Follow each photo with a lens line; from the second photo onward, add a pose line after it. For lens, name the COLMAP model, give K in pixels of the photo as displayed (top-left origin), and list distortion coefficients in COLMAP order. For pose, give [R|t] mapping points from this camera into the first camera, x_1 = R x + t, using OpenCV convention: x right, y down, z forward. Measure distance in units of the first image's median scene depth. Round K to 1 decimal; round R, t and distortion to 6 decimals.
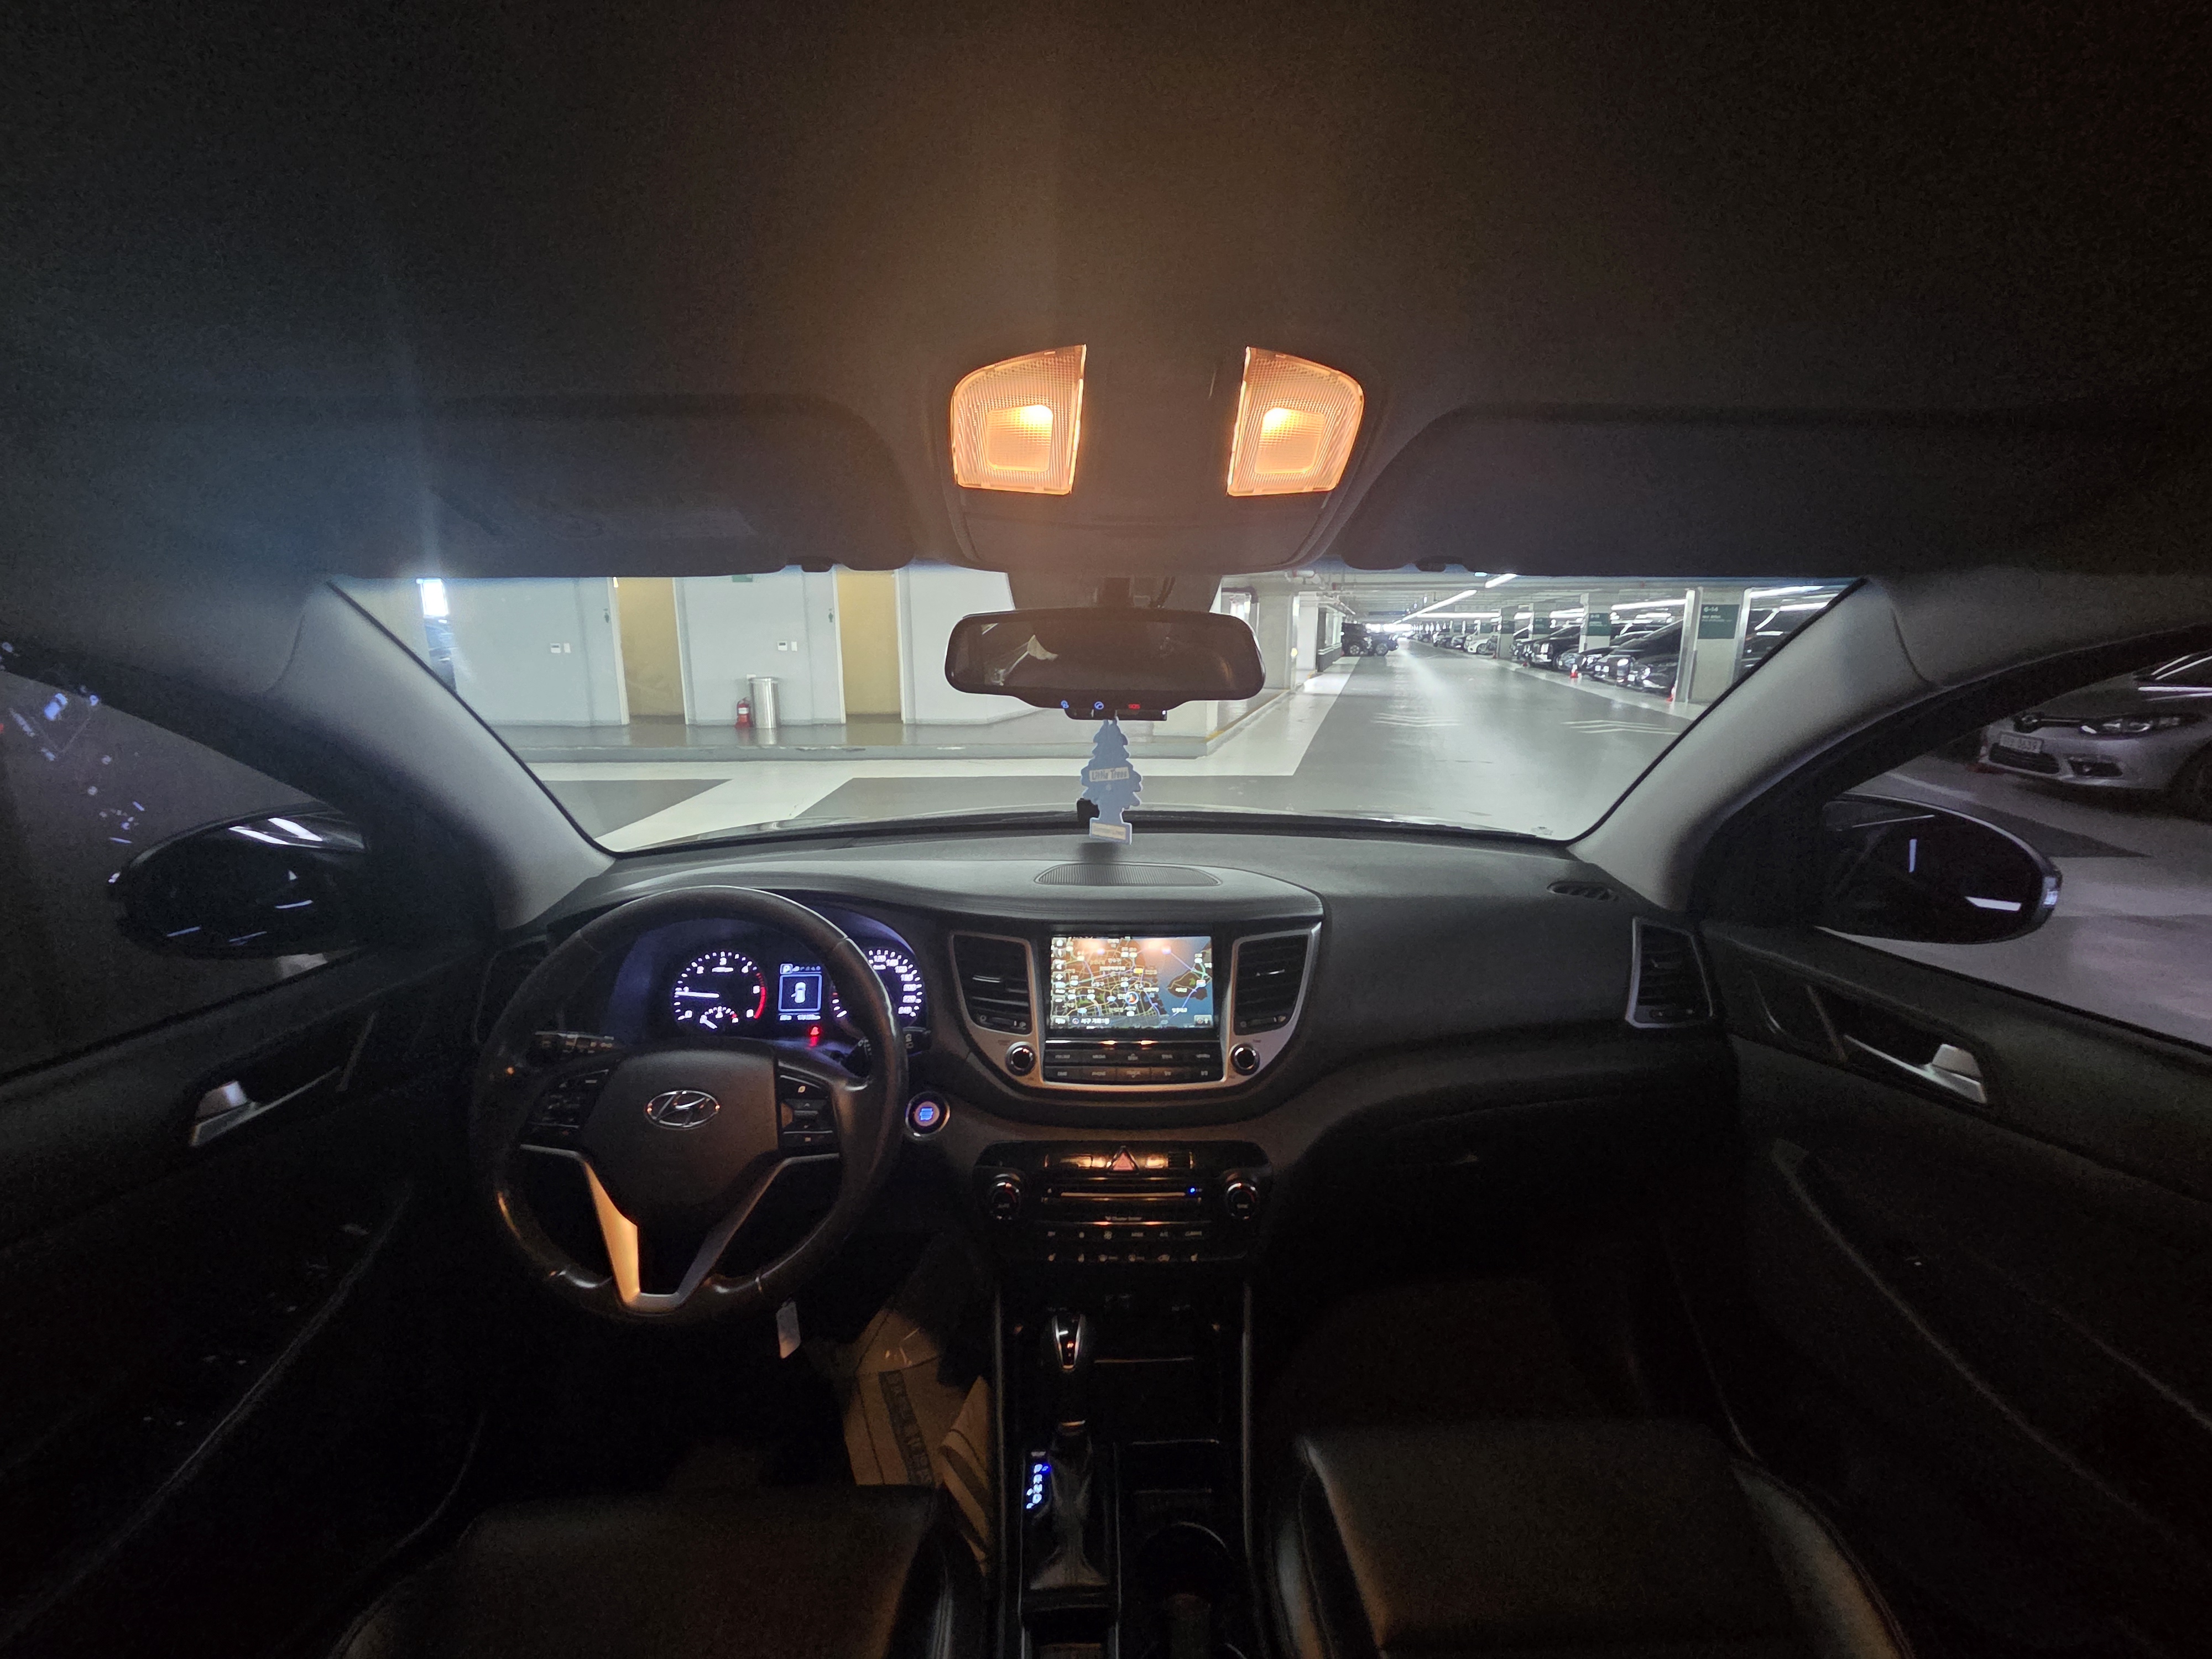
lens RADIAL K [[905.6, 0, 1108.9], [0, 905.6, 811.9], [0, 0, 1]] dist [0.004438, 0.000774]
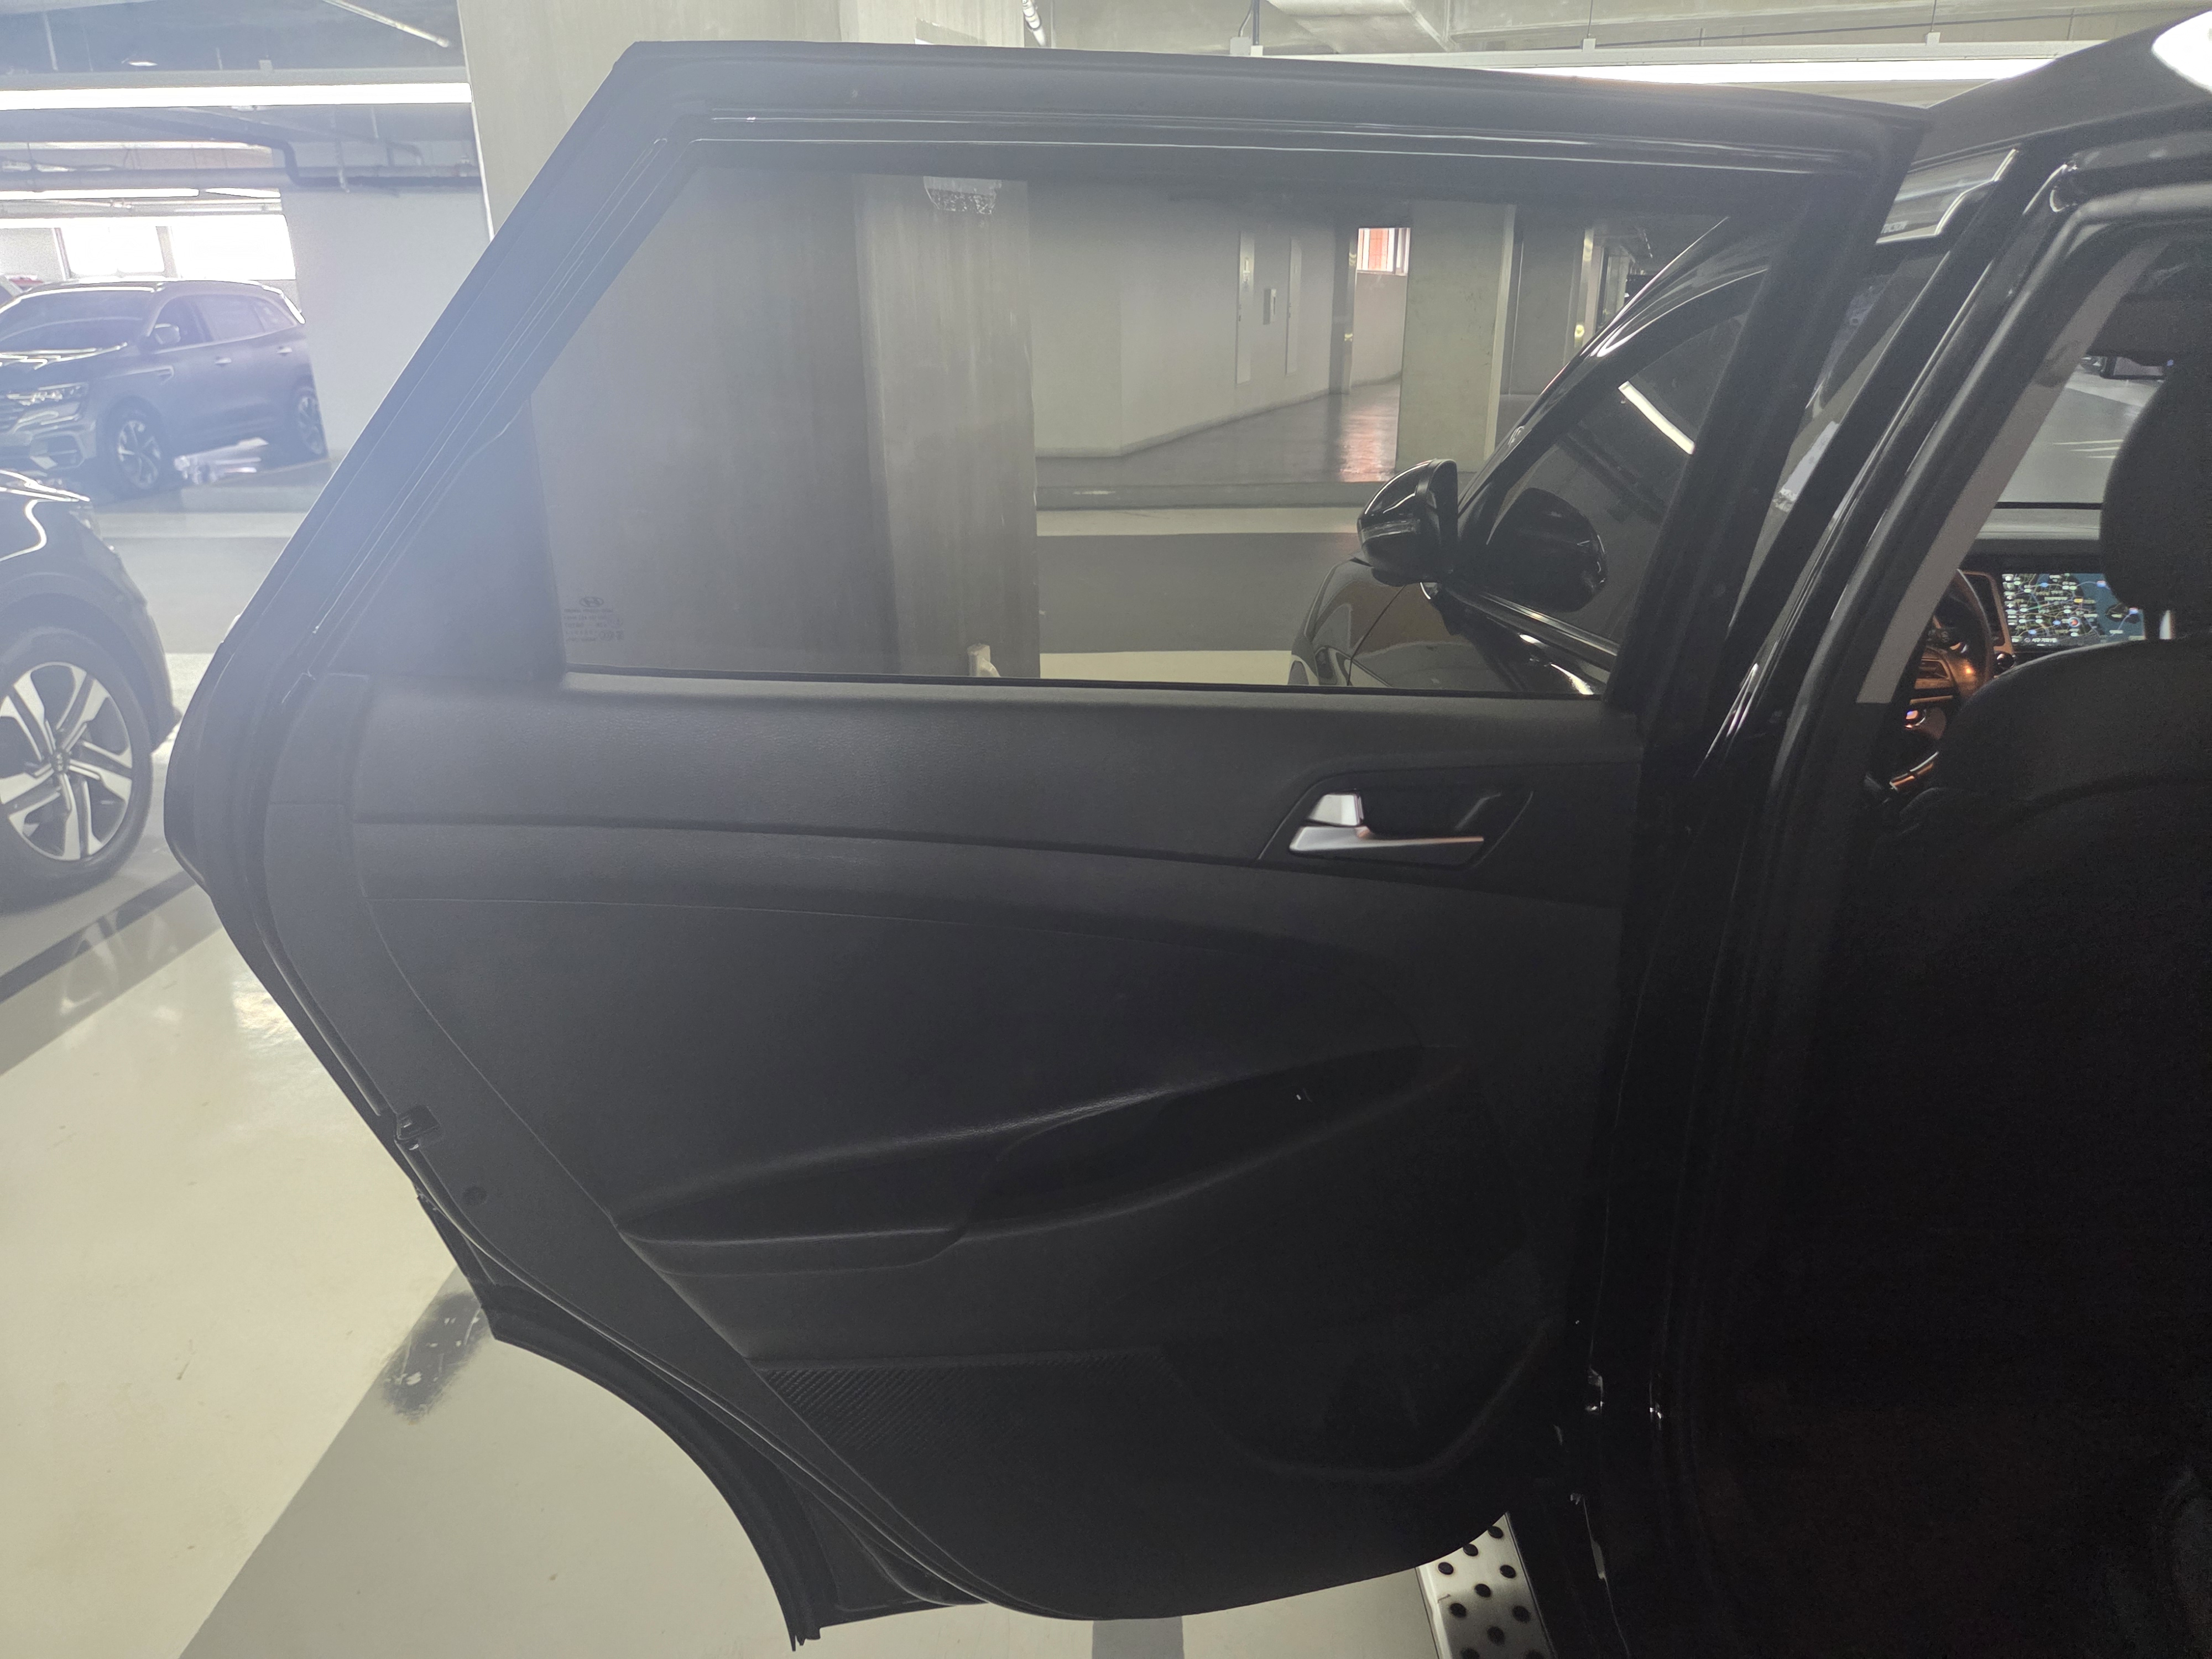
lens RADIAL K [[1509.2, 0, 1107.8], [0, 1509.2, 871.0], [0, 0, 1]] dist [0.052330, -0.041422]
pose [[0.998899, 0.005283, -0.046617, -1.067063], [0.002408, 0.986554, 0.163418, 0.180728], [0.046854, -0.163350, 0.985455, -1.025395]]
